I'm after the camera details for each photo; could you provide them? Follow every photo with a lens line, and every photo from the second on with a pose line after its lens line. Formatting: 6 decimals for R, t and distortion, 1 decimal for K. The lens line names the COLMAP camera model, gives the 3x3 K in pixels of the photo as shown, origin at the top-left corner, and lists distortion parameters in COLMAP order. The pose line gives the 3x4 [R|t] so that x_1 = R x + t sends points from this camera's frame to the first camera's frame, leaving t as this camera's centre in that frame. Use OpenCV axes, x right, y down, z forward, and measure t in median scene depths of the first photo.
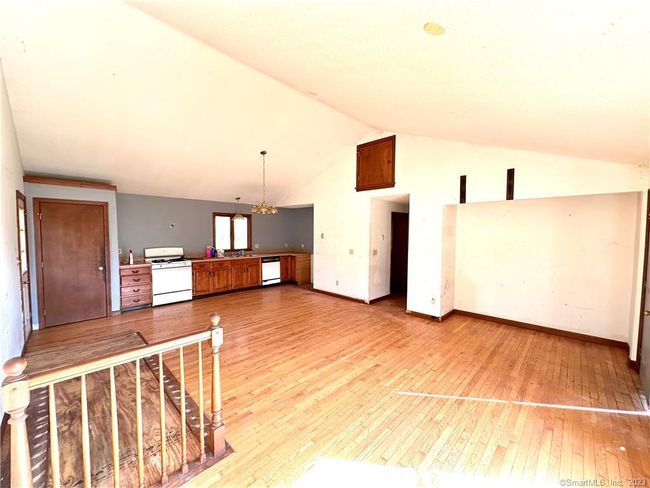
lens RADIAL K [[259.0, 0, 326.7], [0, 259.0, 244.9], [0, 0, 1]] dist [0.000529, 0.000633]
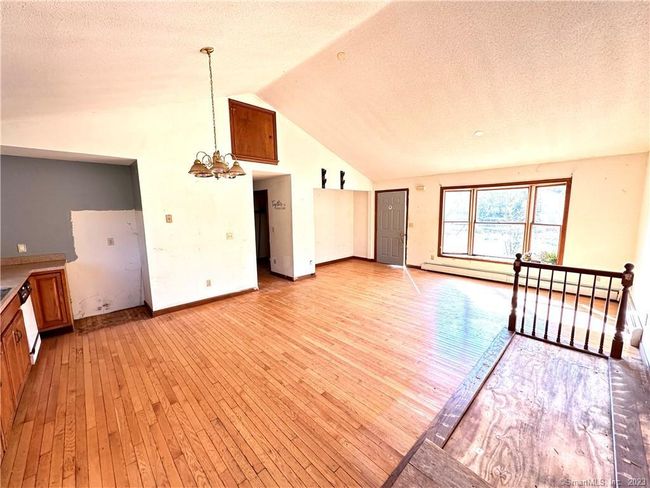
lens RADIAL K [[259.0, 0, 326.5], [0, 259.0, 243.1], [0, 0, 1]] dist [0.000529, 0.000633]
pose [[0.037436, -0.138364, 0.989674, -0.929370], [0.067554, 0.988453, 0.135638, -0.054065], [-0.997013, 0.061778, 0.046350, 0.928134]]
